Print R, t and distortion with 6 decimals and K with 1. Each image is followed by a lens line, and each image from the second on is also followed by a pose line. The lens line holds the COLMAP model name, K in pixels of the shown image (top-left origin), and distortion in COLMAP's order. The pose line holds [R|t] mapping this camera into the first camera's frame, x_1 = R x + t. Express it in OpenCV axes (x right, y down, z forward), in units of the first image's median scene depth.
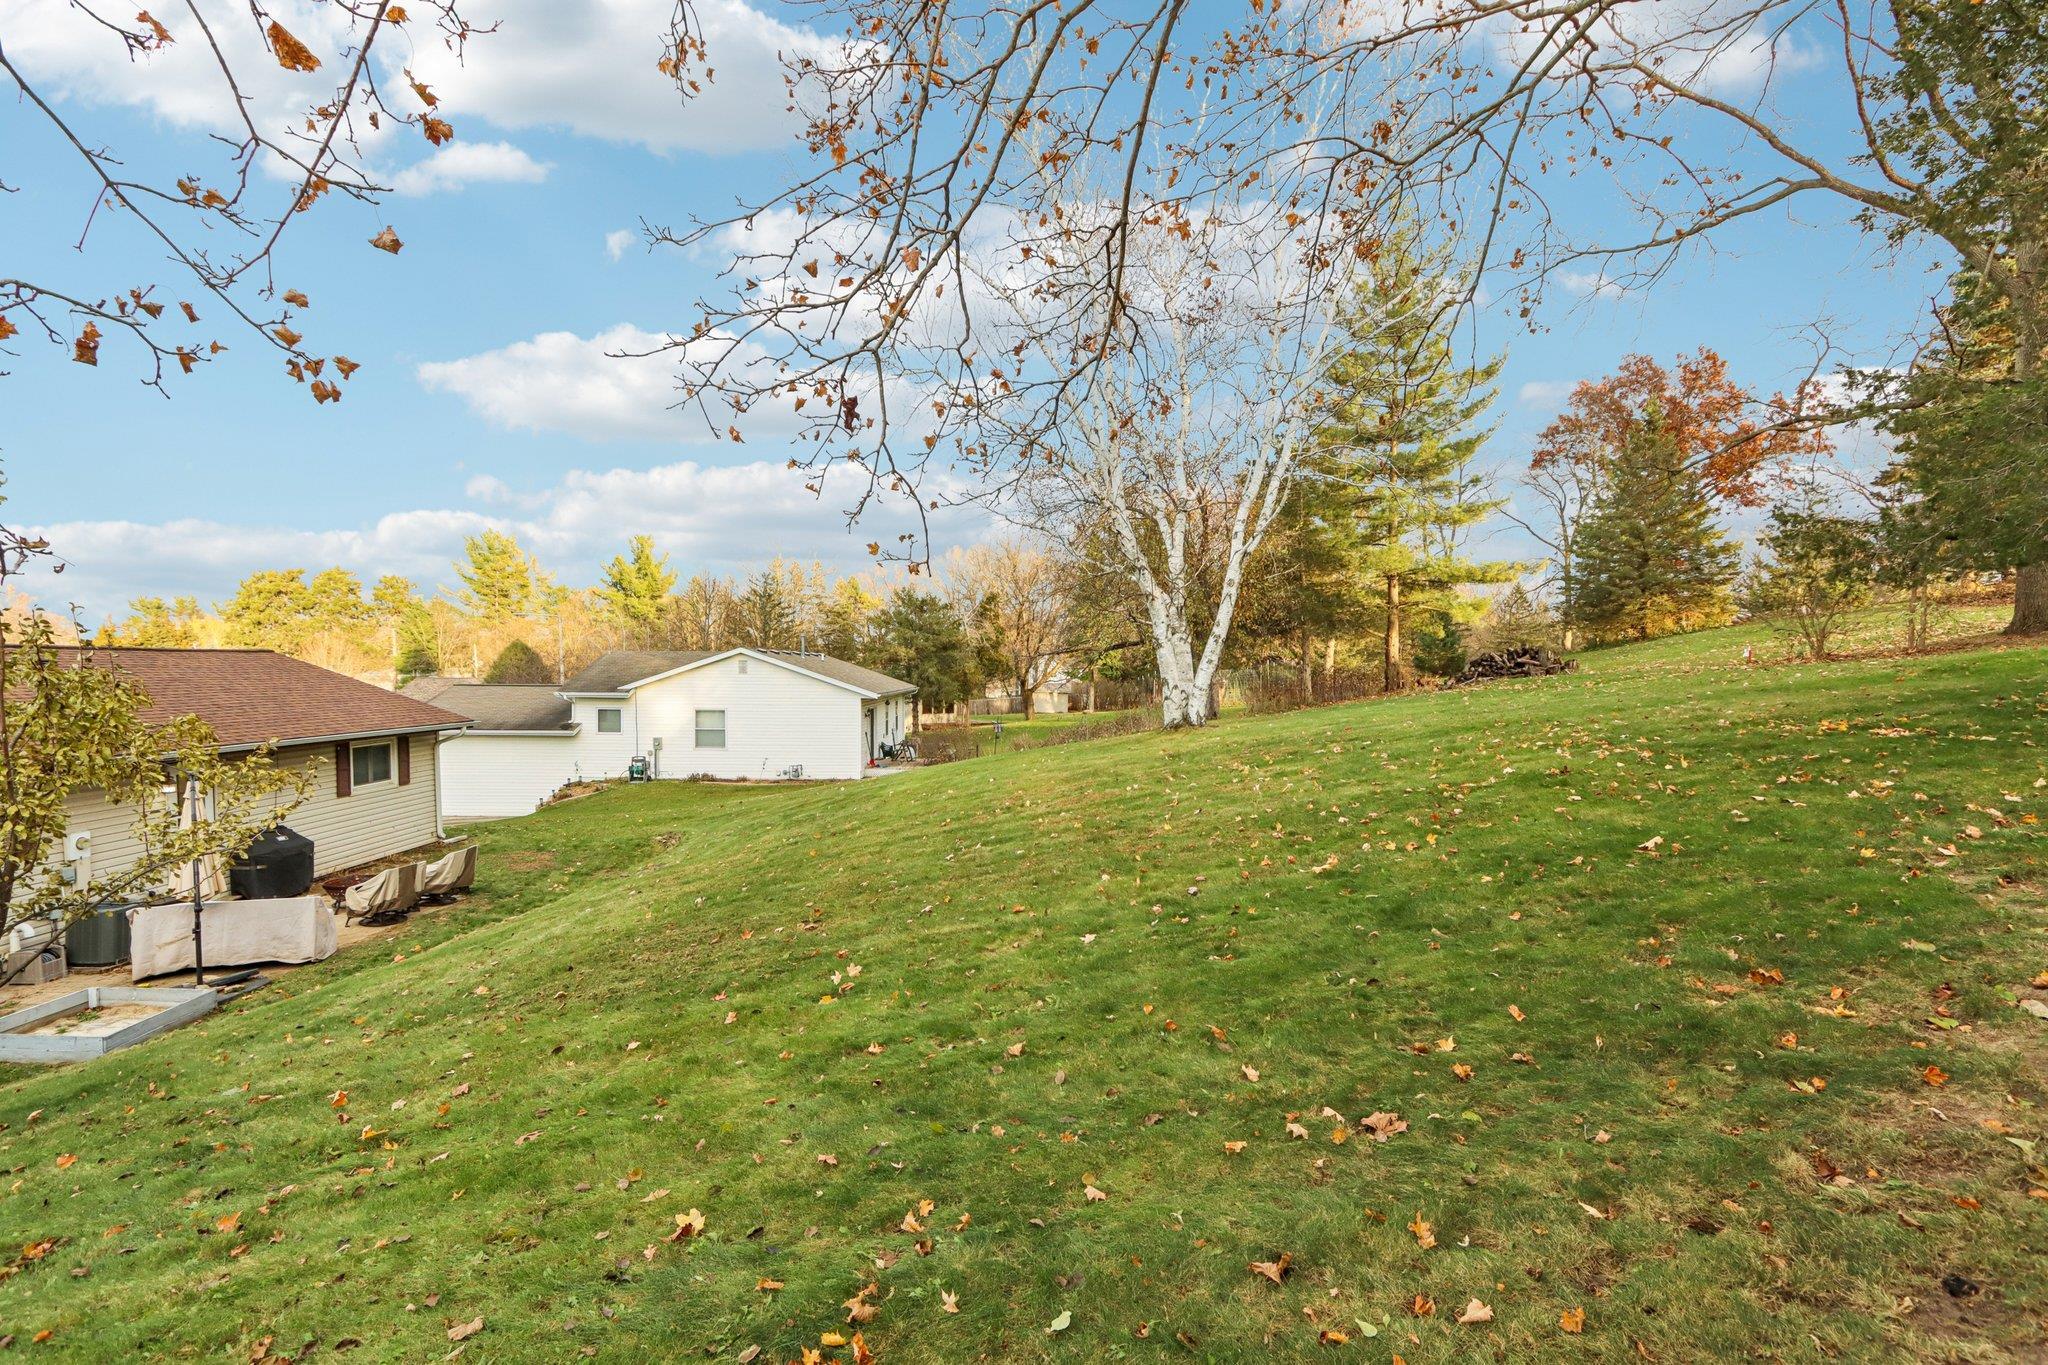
lens RADIAL K [[989.6, 0, 1032.0], [0, 989.6, 685.3], [0, 0, 1]] dist [-0.016315, 0.002417]
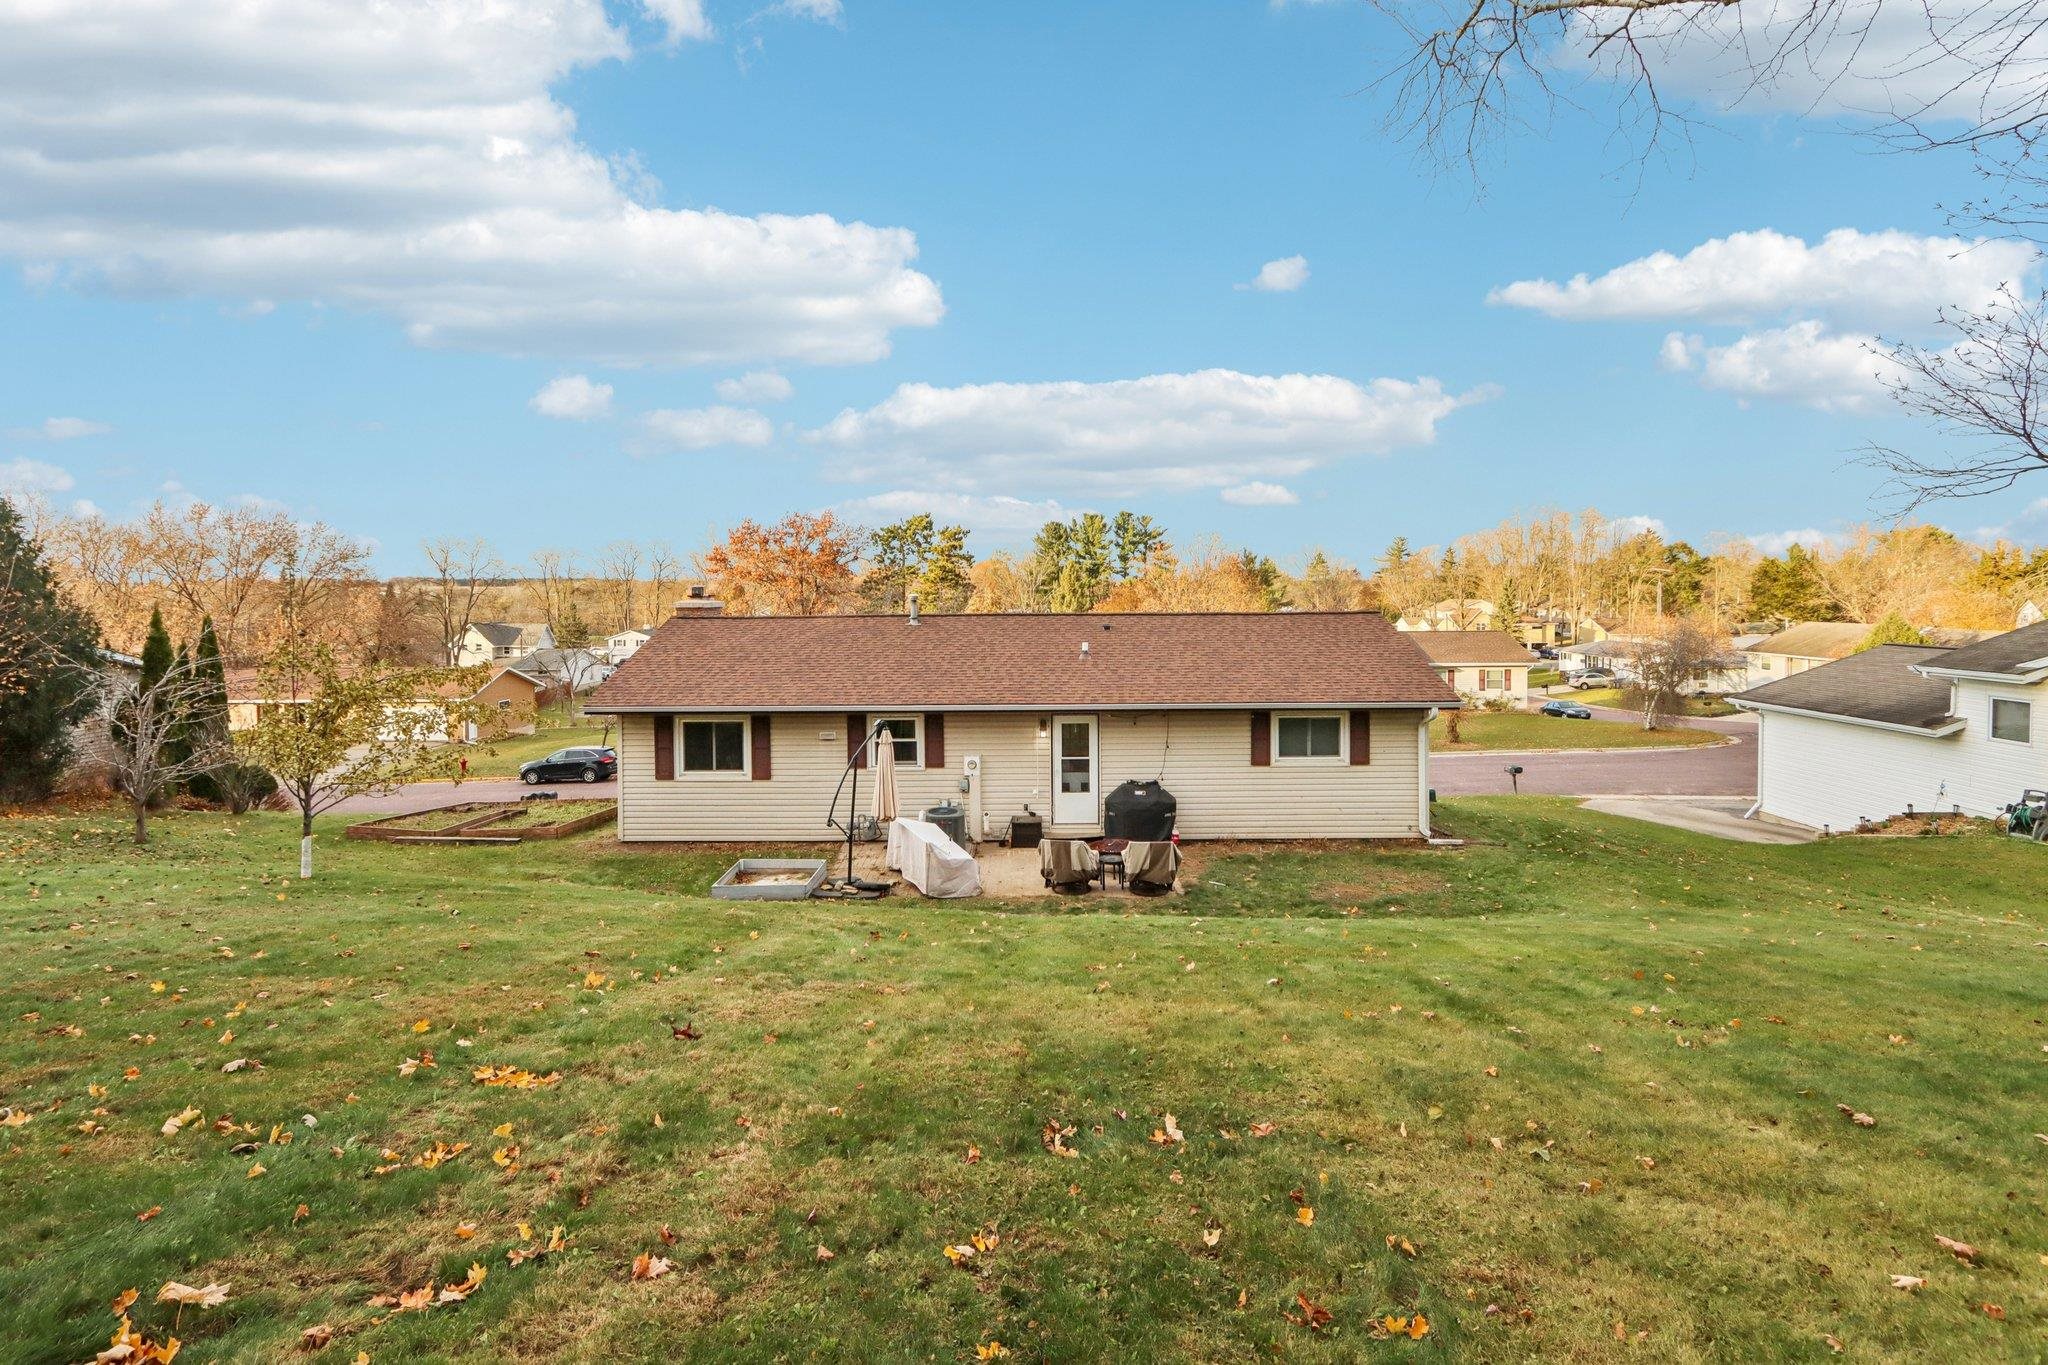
lens RADIAL K [[989.6, 0, 1018.6], [0, 989.6, 675.6], [0, 0, 1]] dist [-0.016315, 0.002417]
pose [[-0.028336, 0.079286, -0.996449, 0.161591], [-0.011402, 0.996759, 0.079635, -0.029859], [0.999533, 0.013618, -0.027341, 0.431748]]
